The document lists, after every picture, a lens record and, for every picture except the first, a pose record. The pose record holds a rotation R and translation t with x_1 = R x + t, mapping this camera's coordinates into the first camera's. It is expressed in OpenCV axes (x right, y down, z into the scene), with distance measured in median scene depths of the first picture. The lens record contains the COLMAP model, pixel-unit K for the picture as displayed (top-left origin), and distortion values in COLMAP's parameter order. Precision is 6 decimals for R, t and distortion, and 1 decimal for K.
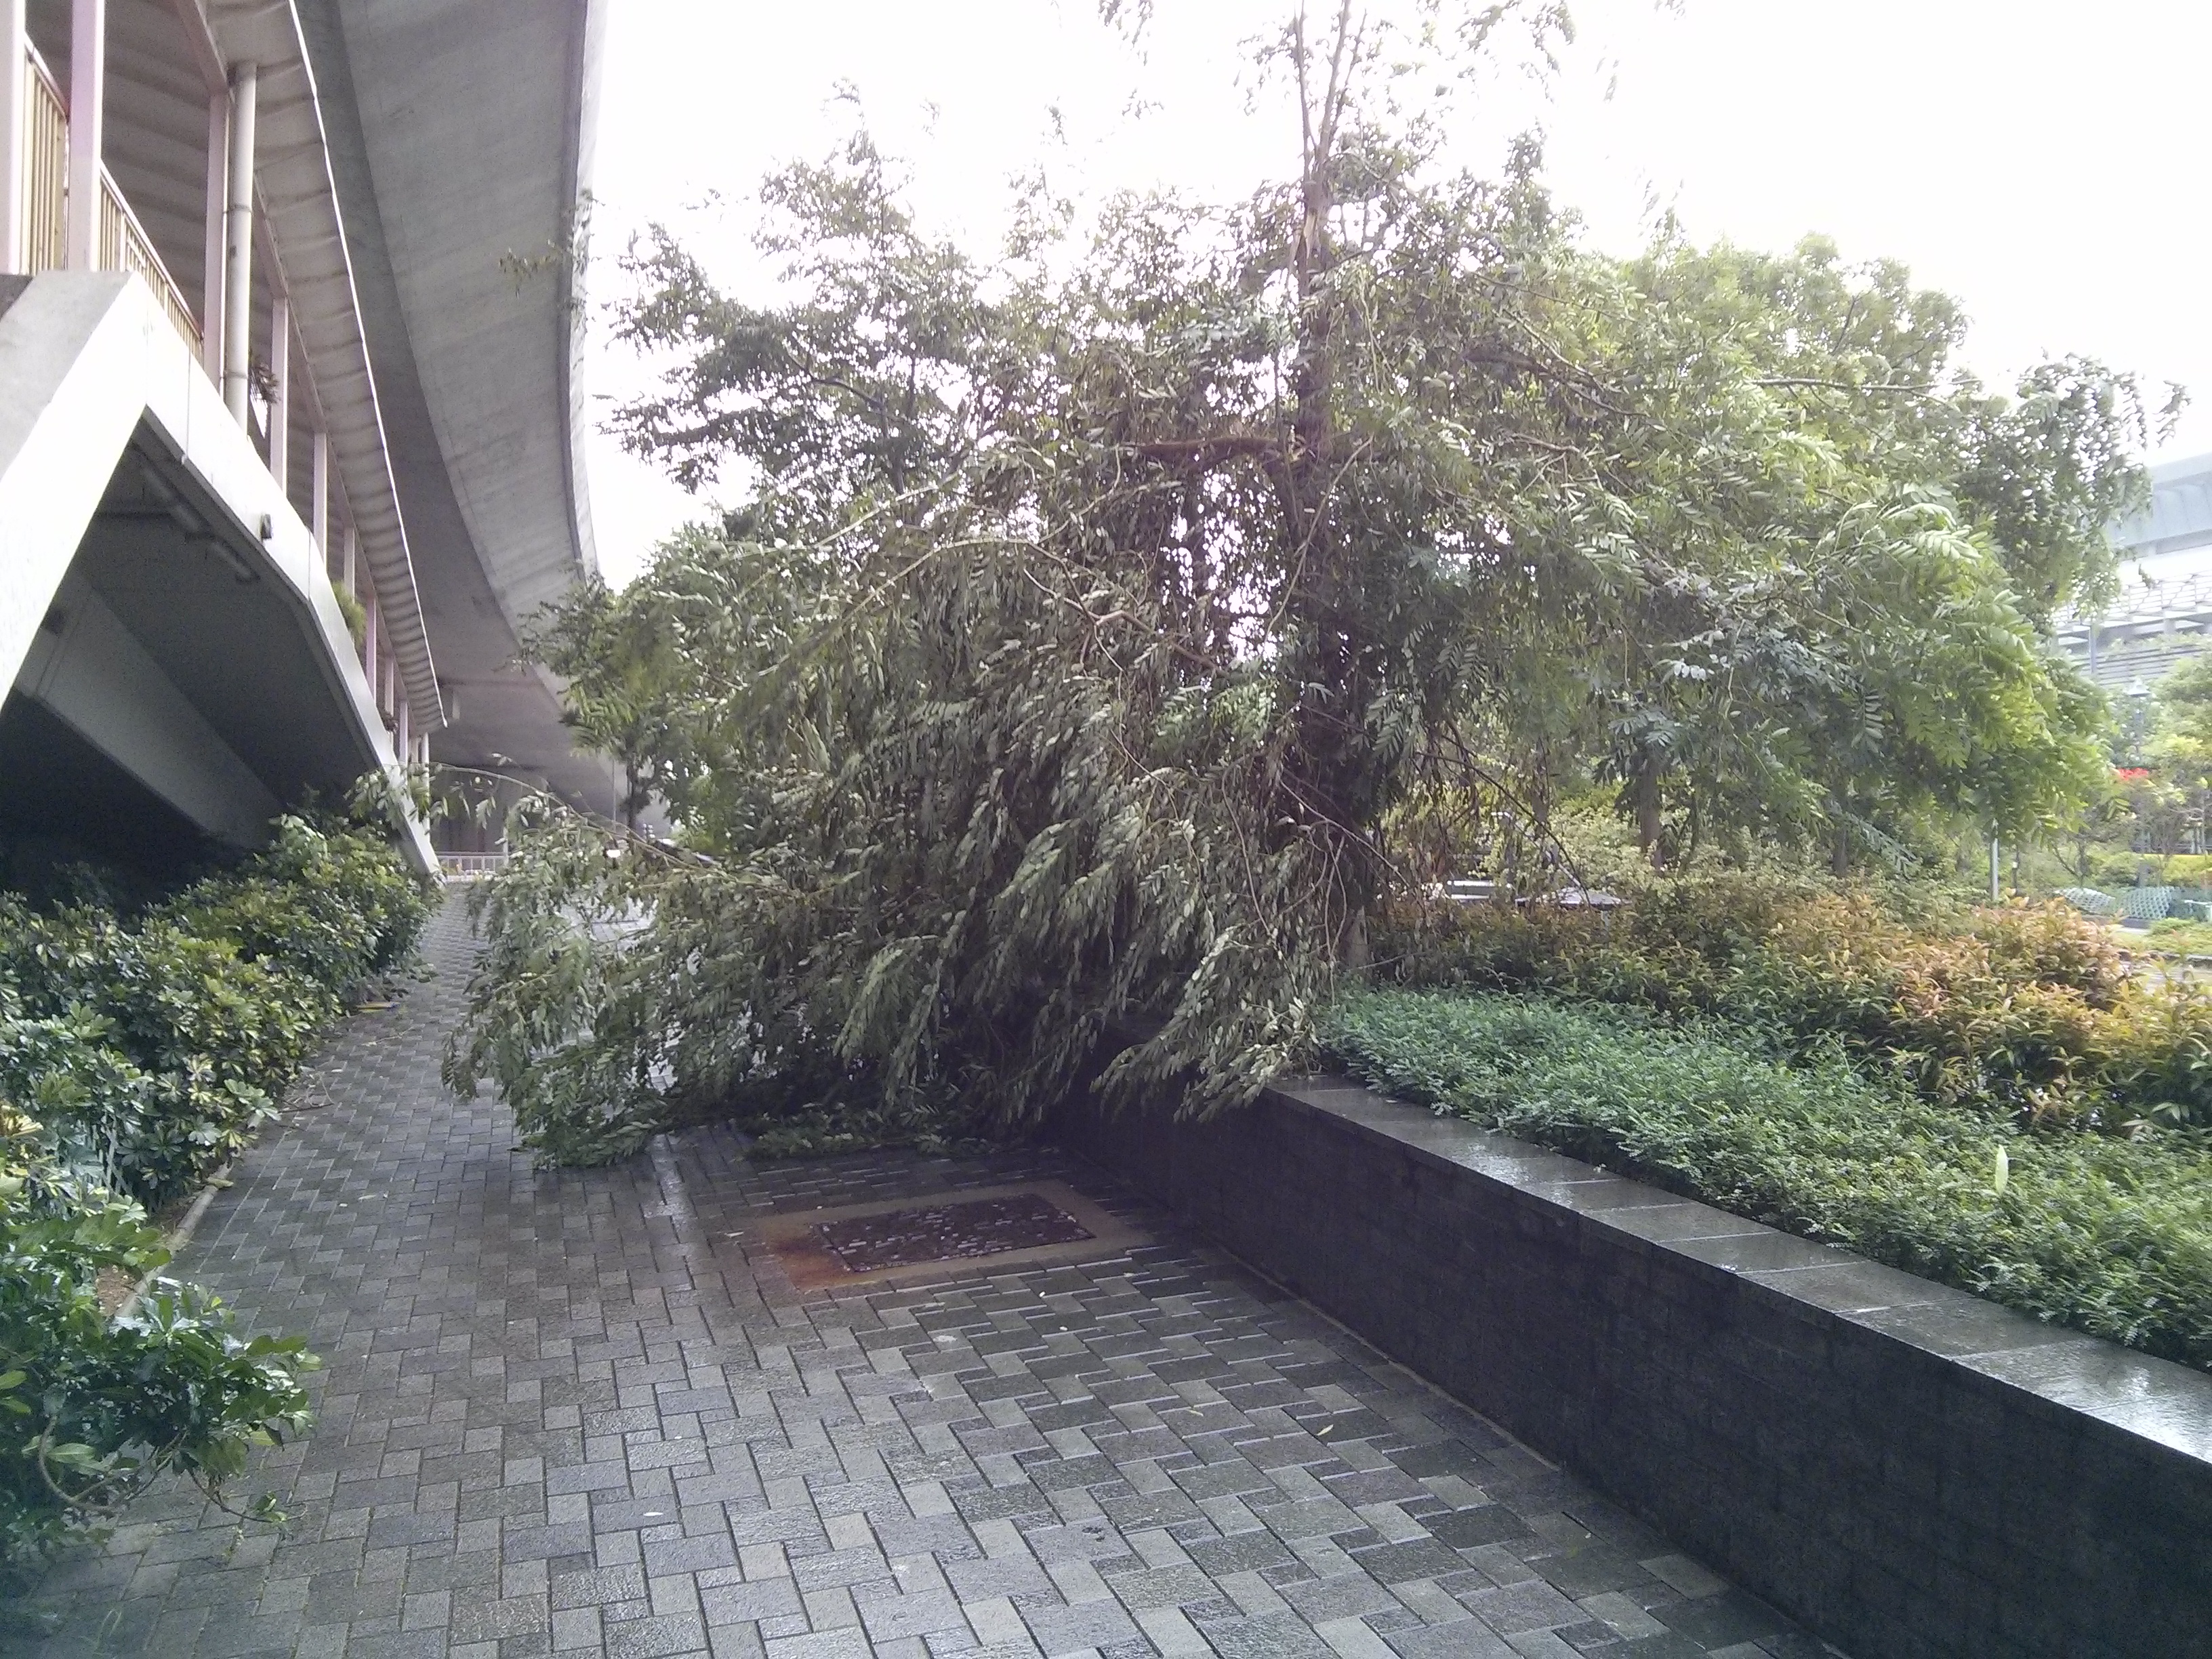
lens RADIAL K [[1572.8, 0, 1106.0], [0, 1572.8, 829.5], [0, 0, 1]] dist [0.078816, 0.000549]
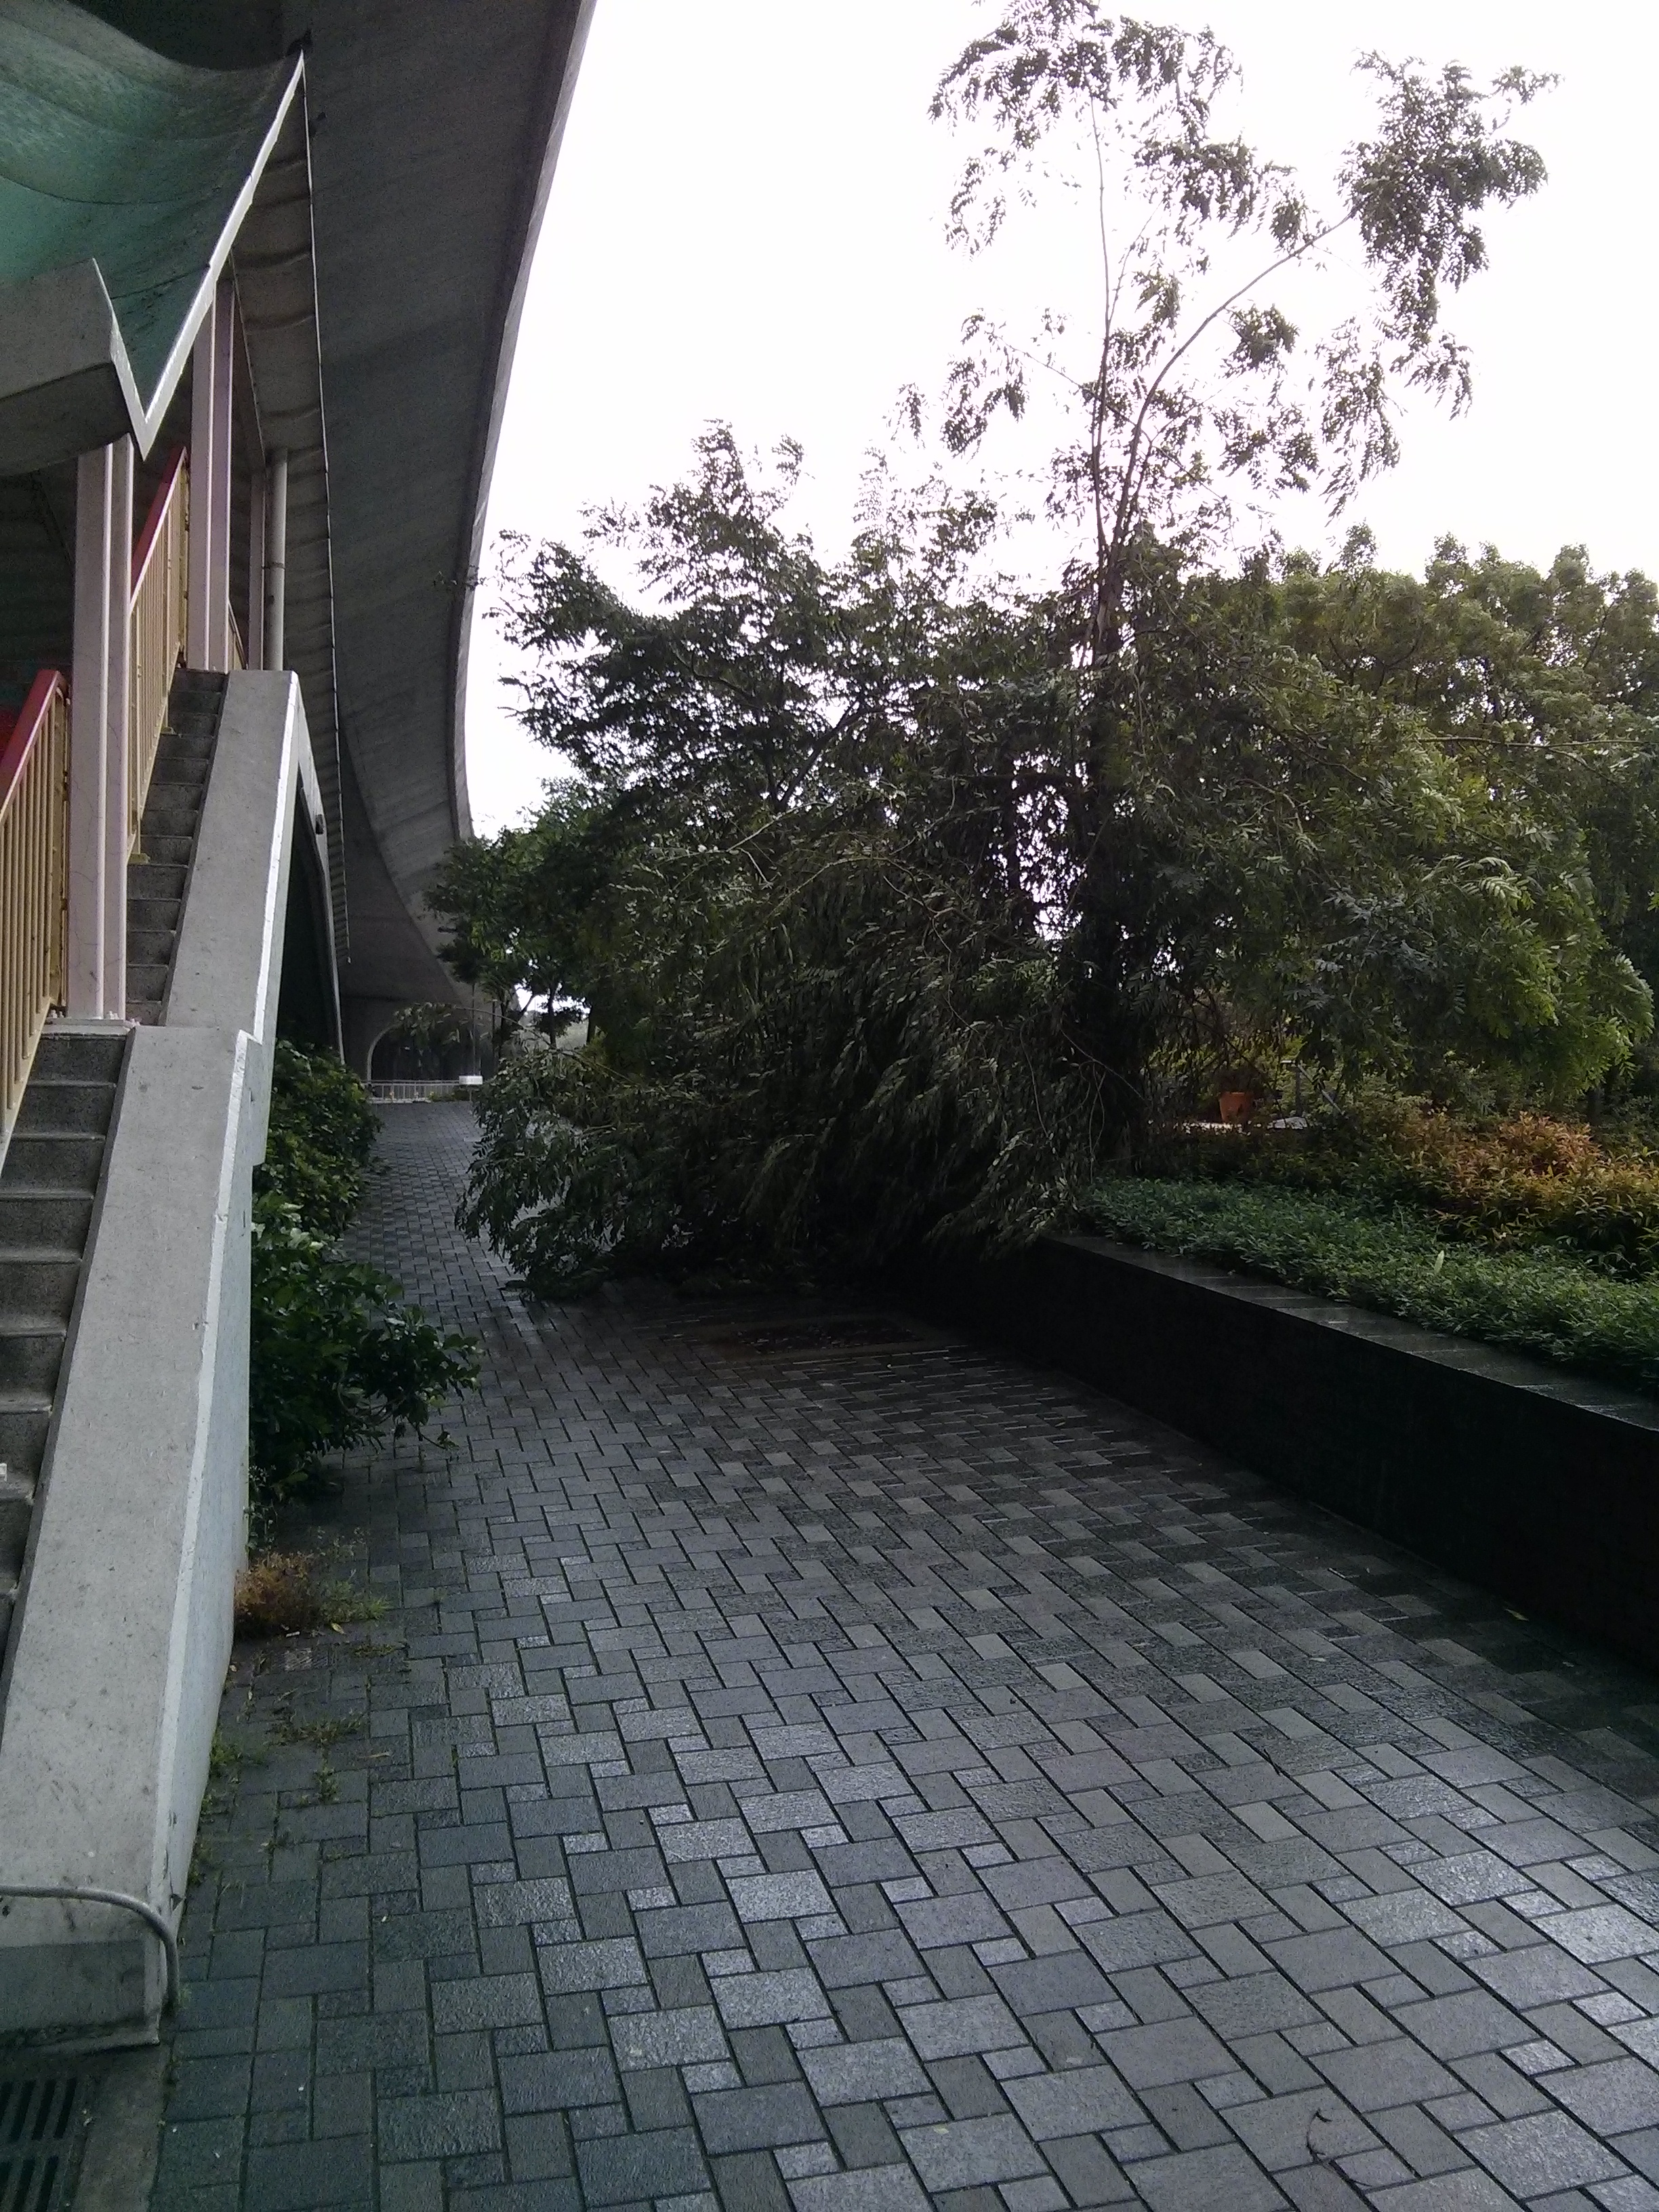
lens RADIAL K [[1572.8, 0, 829.5], [0, 1572.8, 1106.0], [0, 0, 1]] dist [0.078816, 0.000549]
pose [[0.997439, 0.022531, -0.067881, 0.000423], [-0.020742, 0.999422, 0.026946, 0.002791], [0.068449, -0.025469, 0.997329, -0.440240]]
